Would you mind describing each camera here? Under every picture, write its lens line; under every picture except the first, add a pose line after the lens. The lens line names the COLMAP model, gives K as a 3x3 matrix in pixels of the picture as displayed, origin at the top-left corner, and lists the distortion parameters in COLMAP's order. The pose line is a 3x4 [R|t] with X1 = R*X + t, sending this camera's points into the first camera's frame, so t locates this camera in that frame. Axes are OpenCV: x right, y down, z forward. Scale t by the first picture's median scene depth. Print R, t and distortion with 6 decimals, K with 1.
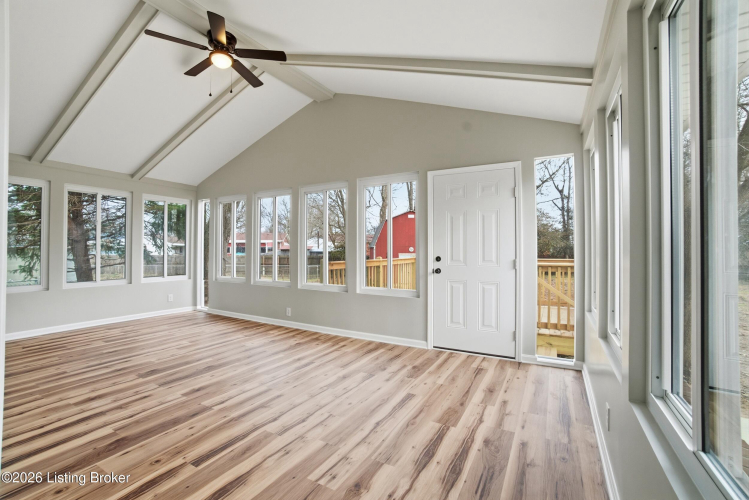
lens RADIAL K [[324.1, 0, 373.0], [0, 324.1, 249.9], [0, 0, 1]] dist [-0.028827, 0.000786]
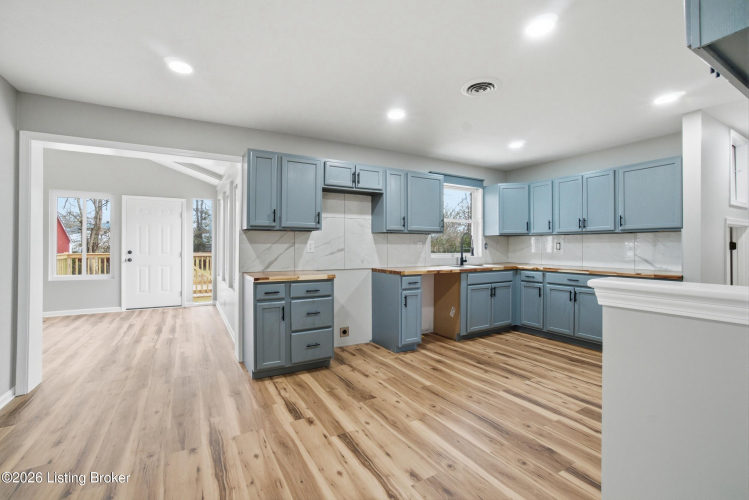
lens RADIAL K [[324.1, 0, 373.6], [0, 324.1, 246.4], [0, 0, 1]] dist [-0.028827, 0.000786]
pose [[0.502751, 0.006527, 0.864407, -0.536894], [-0.007527, 0.999967, -0.003174, -0.005164], [-0.864399, -0.004910, 0.502783, -0.786944]]
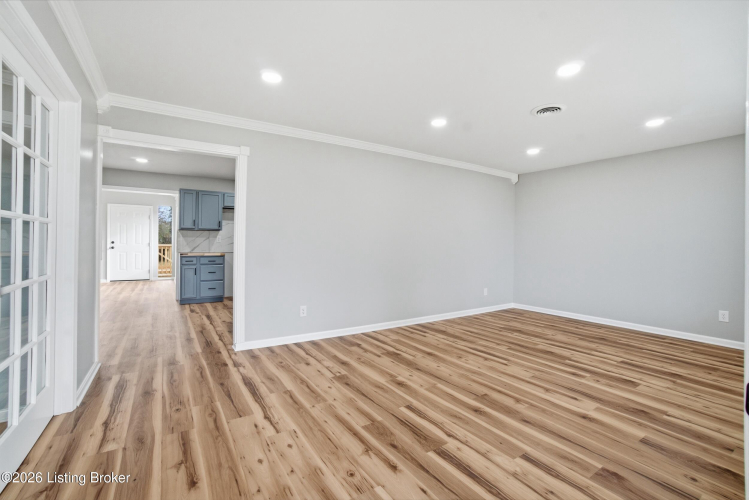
lens RADIAL K [[324.1, 0, 371.7], [0, 324.1, 246.6], [0, 0, 1]] dist [-0.028827, 0.000786]
pose [[0.459372, 0.000382, 0.888244, -0.965454], [-0.018112, 0.999796, 0.008937, 0.003226], [-0.888059, -0.020194, 0.459285, -1.678985]]
